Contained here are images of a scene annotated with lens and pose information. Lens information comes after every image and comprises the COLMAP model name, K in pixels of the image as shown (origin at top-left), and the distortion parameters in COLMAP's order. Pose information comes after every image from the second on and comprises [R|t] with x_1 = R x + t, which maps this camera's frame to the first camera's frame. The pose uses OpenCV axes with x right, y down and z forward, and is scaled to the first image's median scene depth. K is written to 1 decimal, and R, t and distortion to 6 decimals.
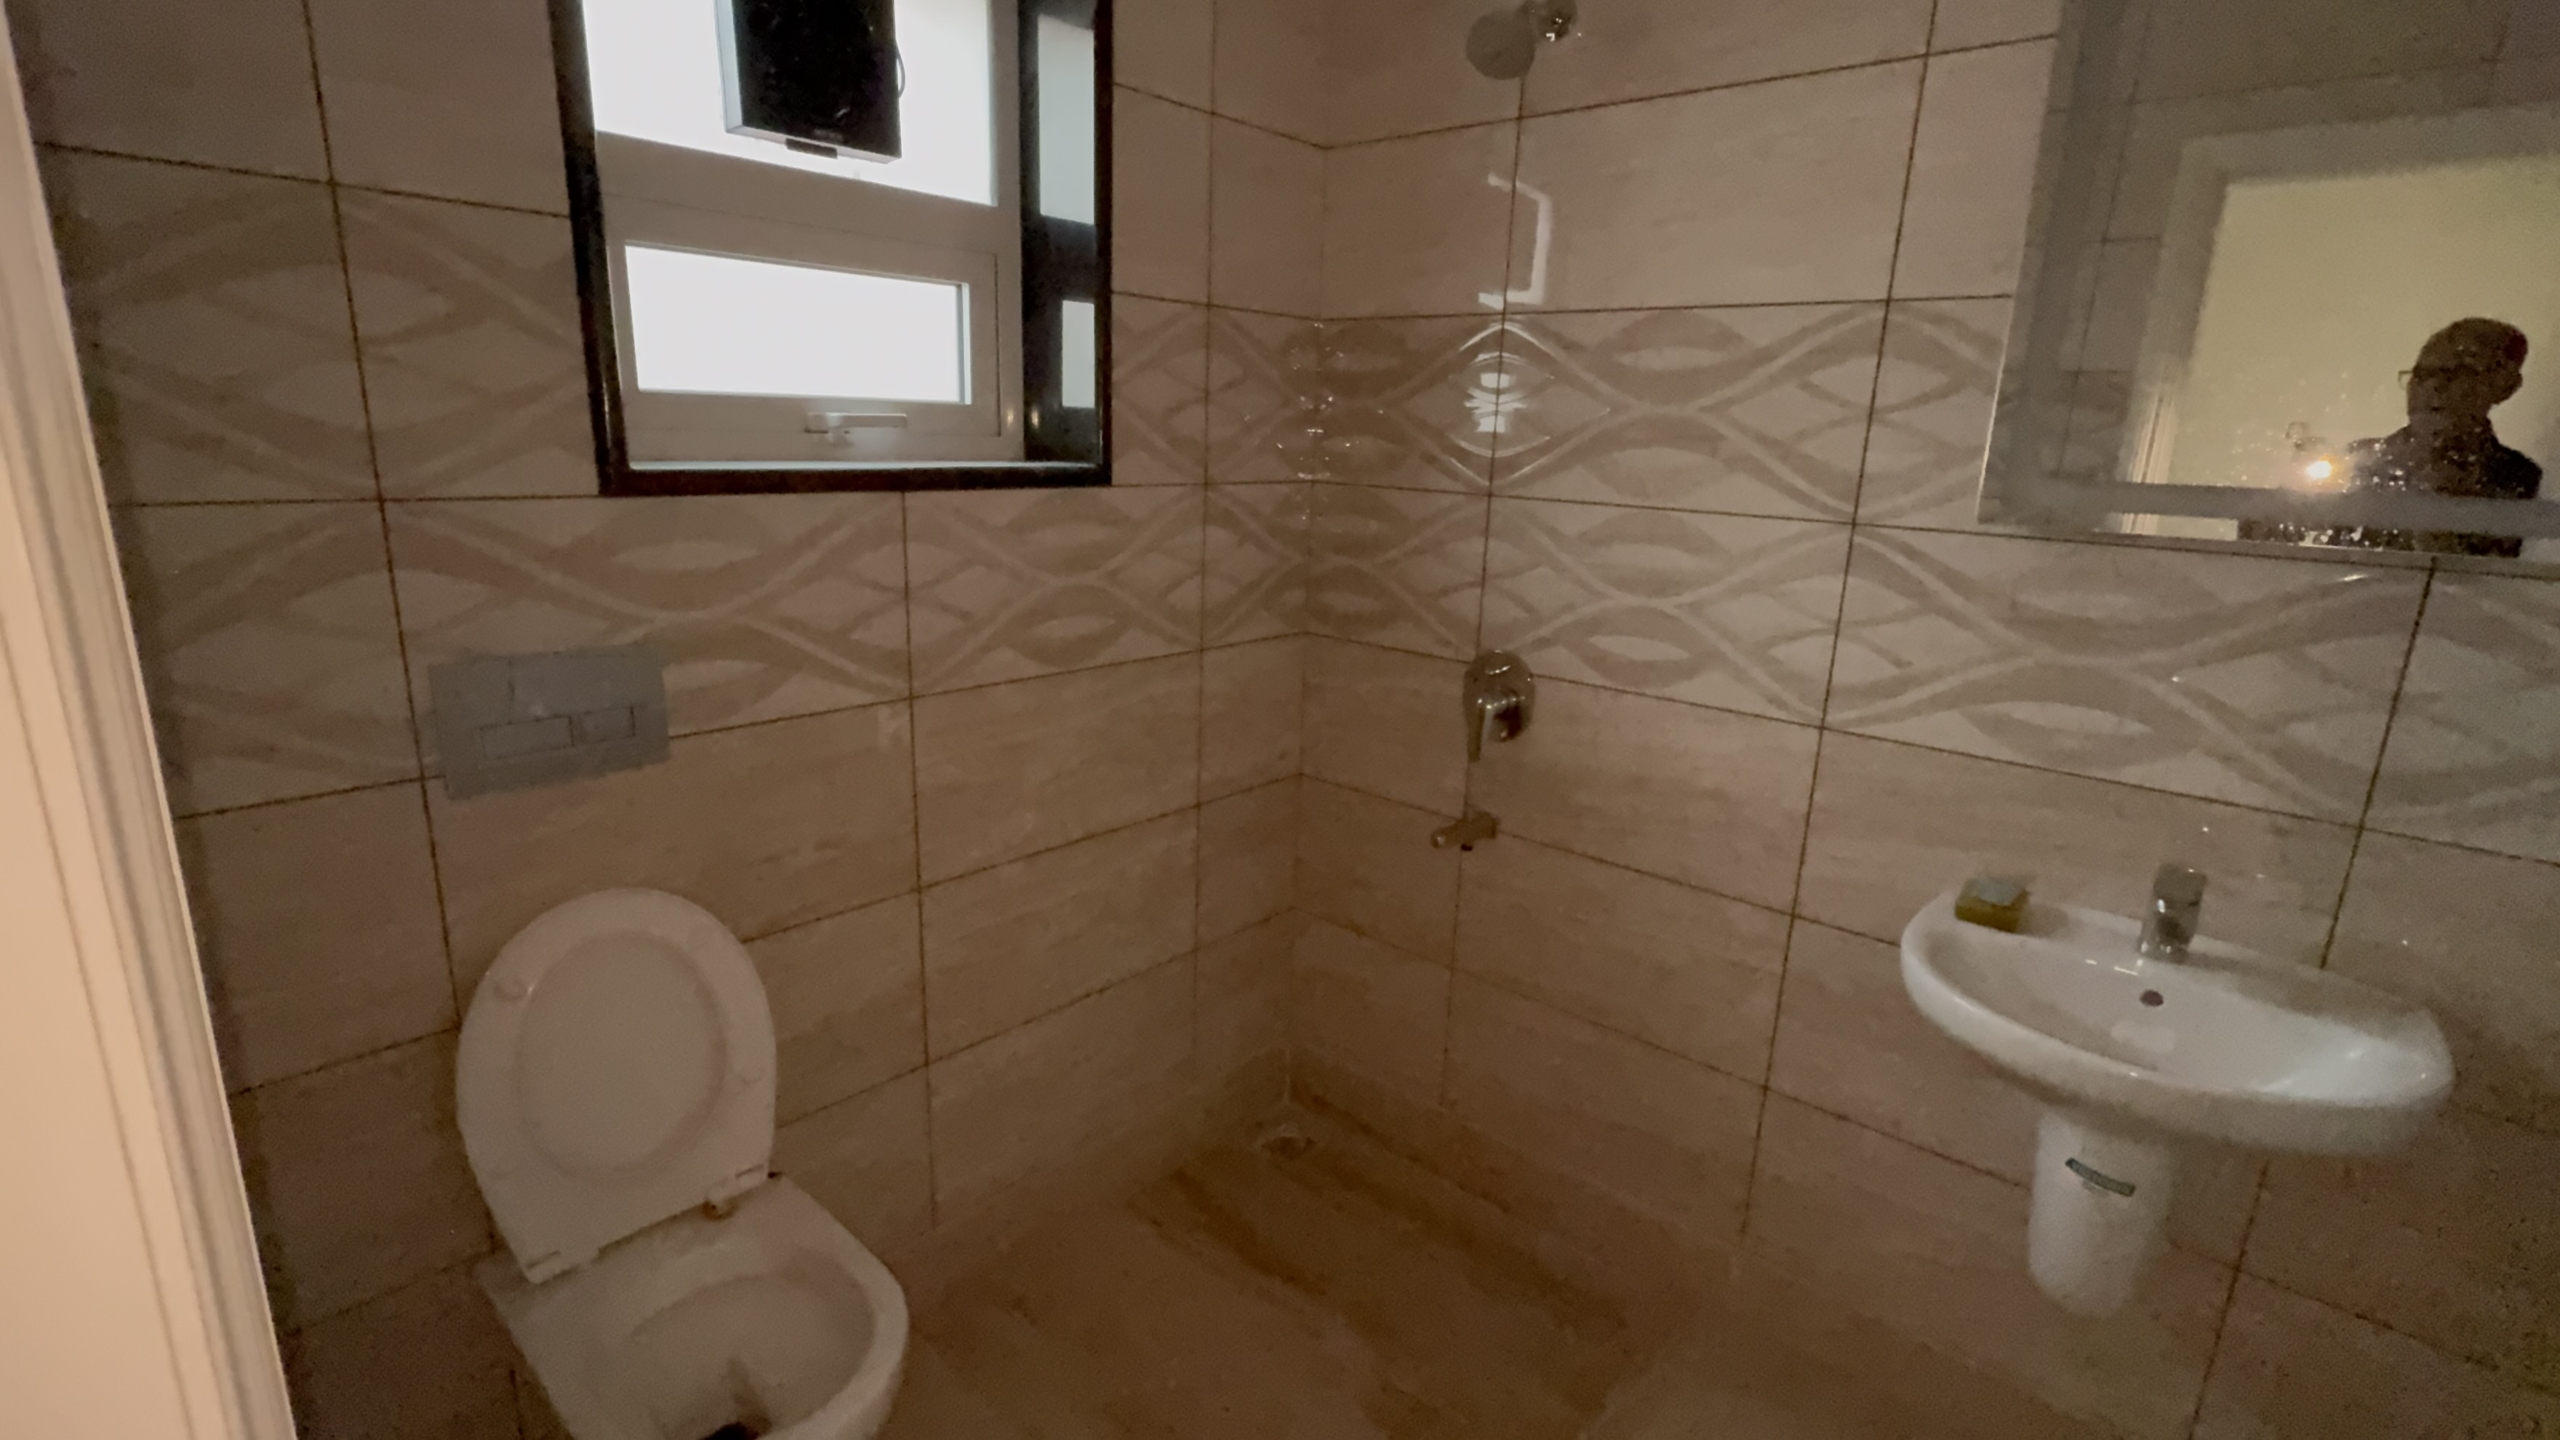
lens RADIAL K [[1175.9, 0, 1280.0], [0, 1175.9, 720.0], [0, 0, 1]] dist [0.002521, 0.000264]
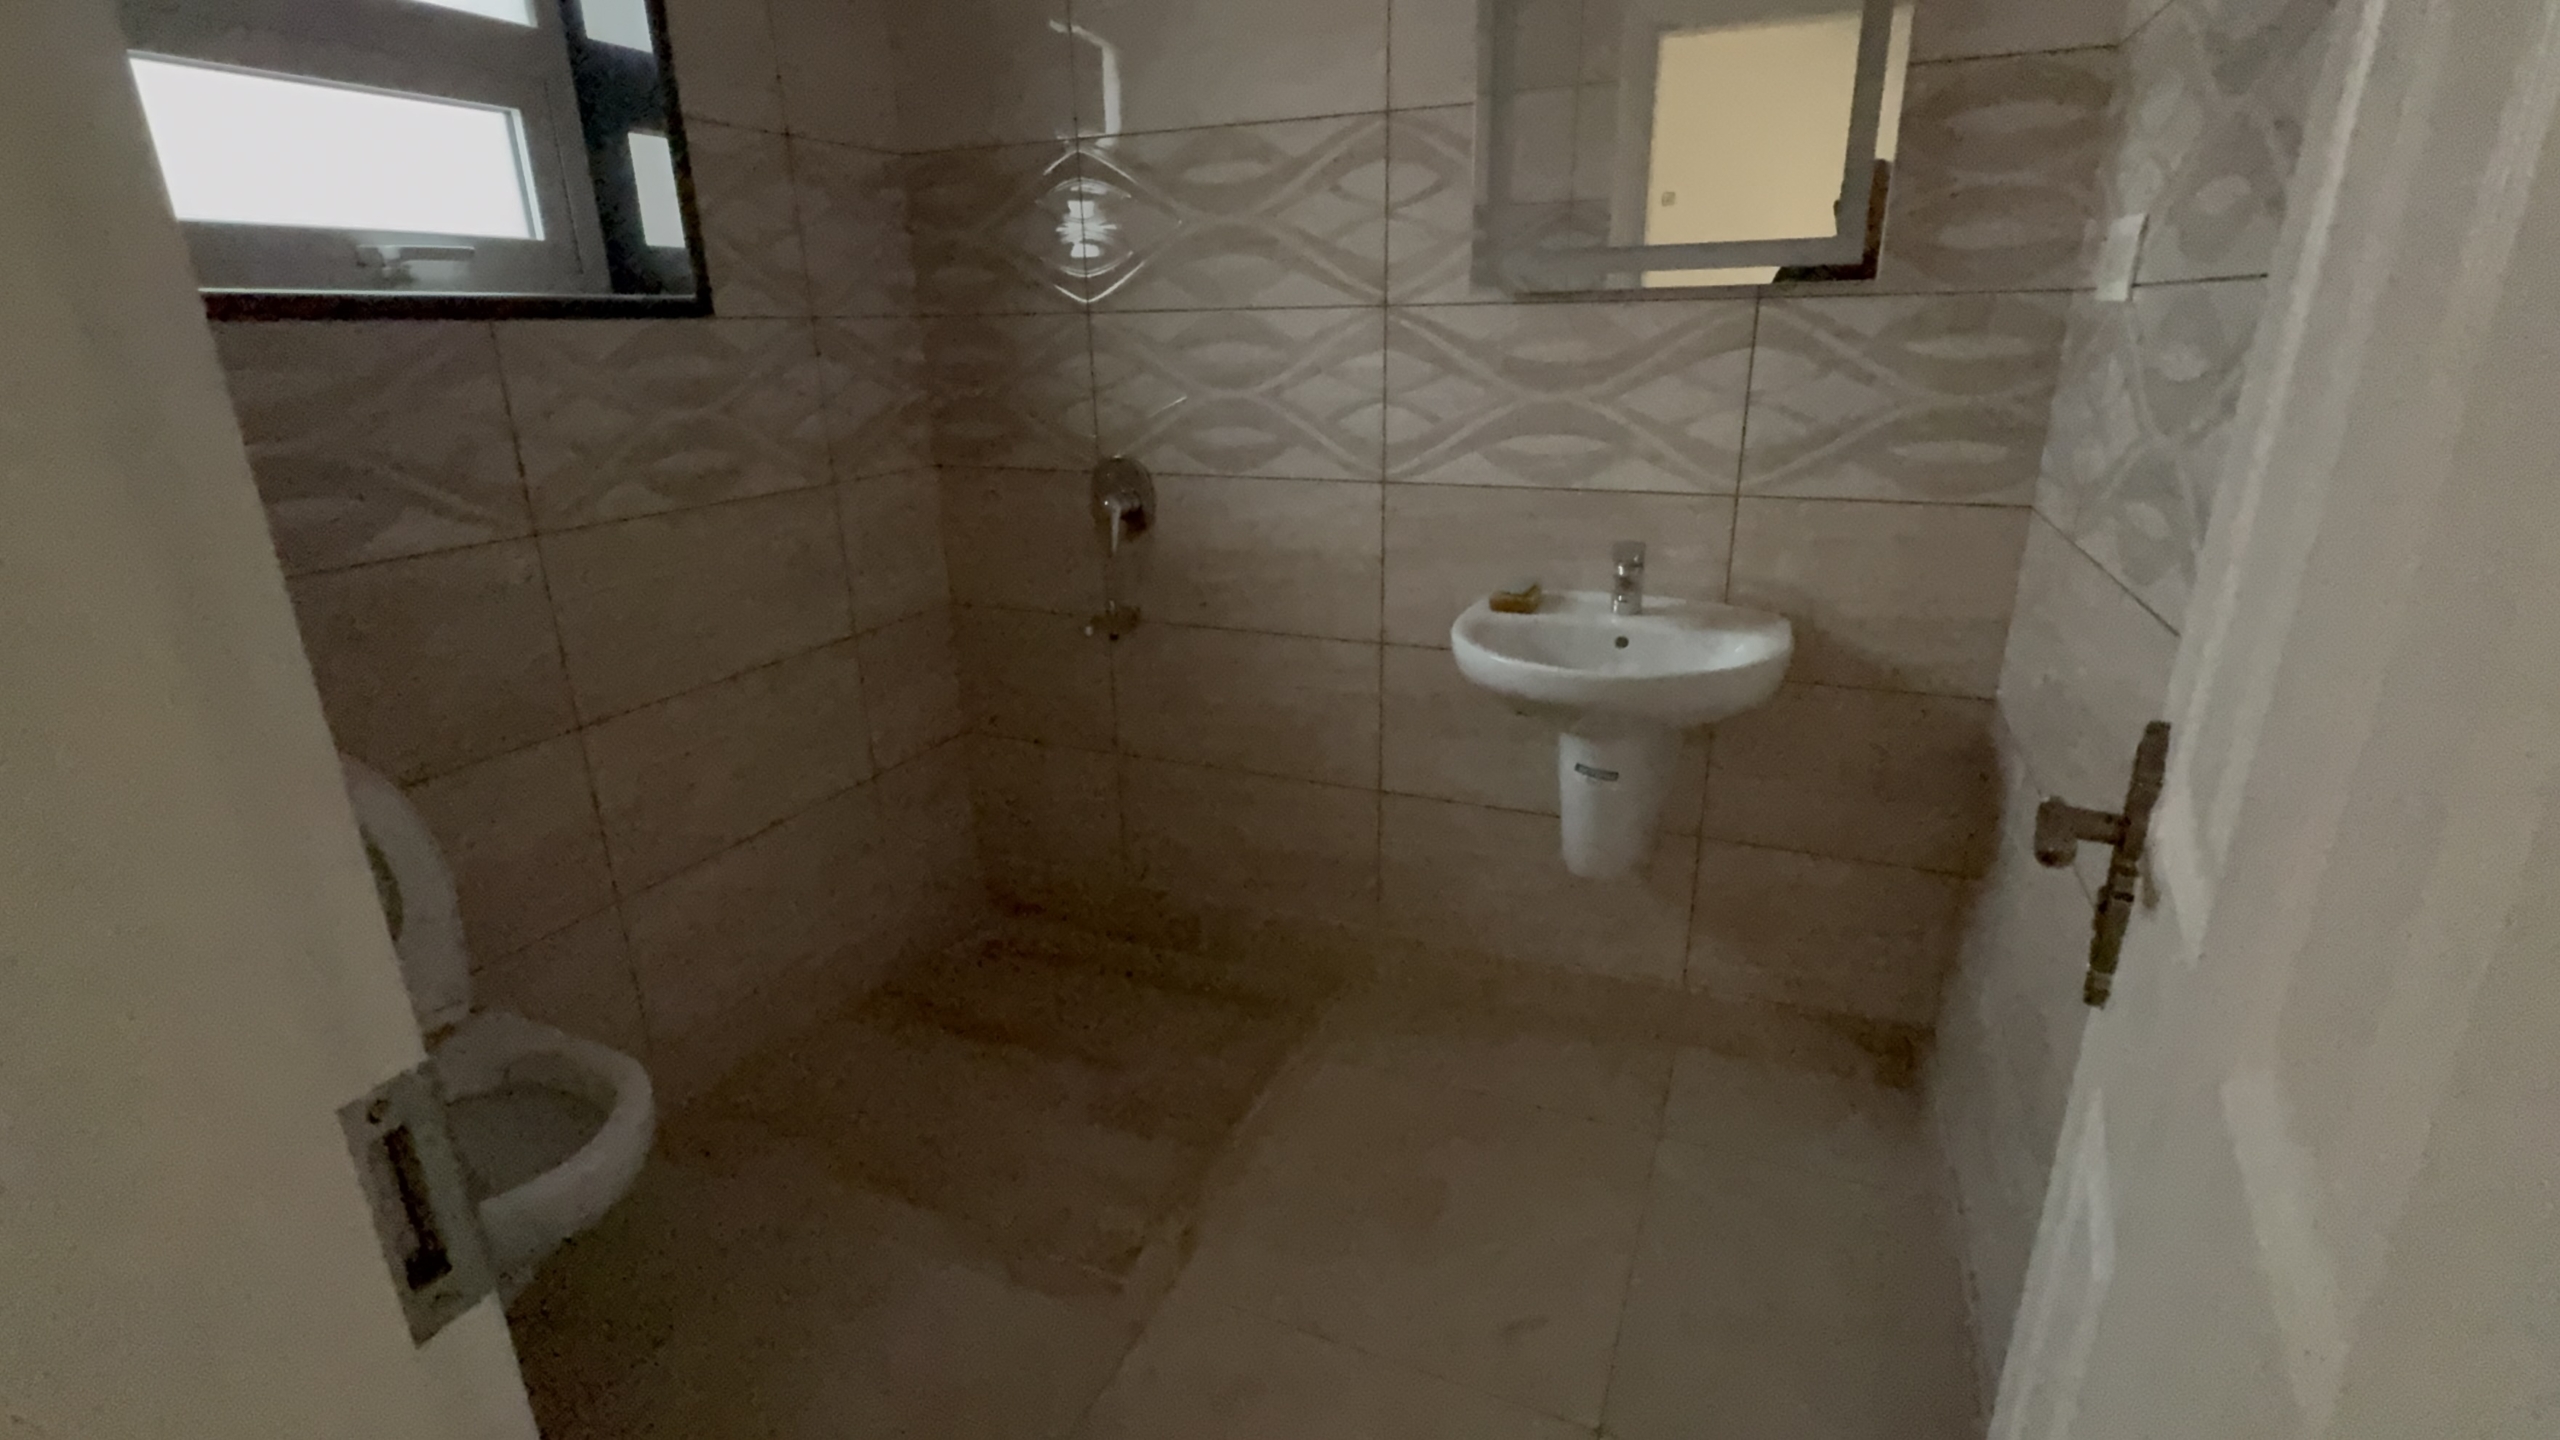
lens RADIAL K [[1175.9, 0, 1280.0], [0, 1175.9, 720.0], [0, 0, 1]] dist [0.002521, 0.000264]
pose [[0.950680, -0.147259, 0.272989, -0.008249], [0.124606, 0.987291, 0.098640, 0.112189], [-0.284045, -0.059759, 0.956947, -0.141113]]
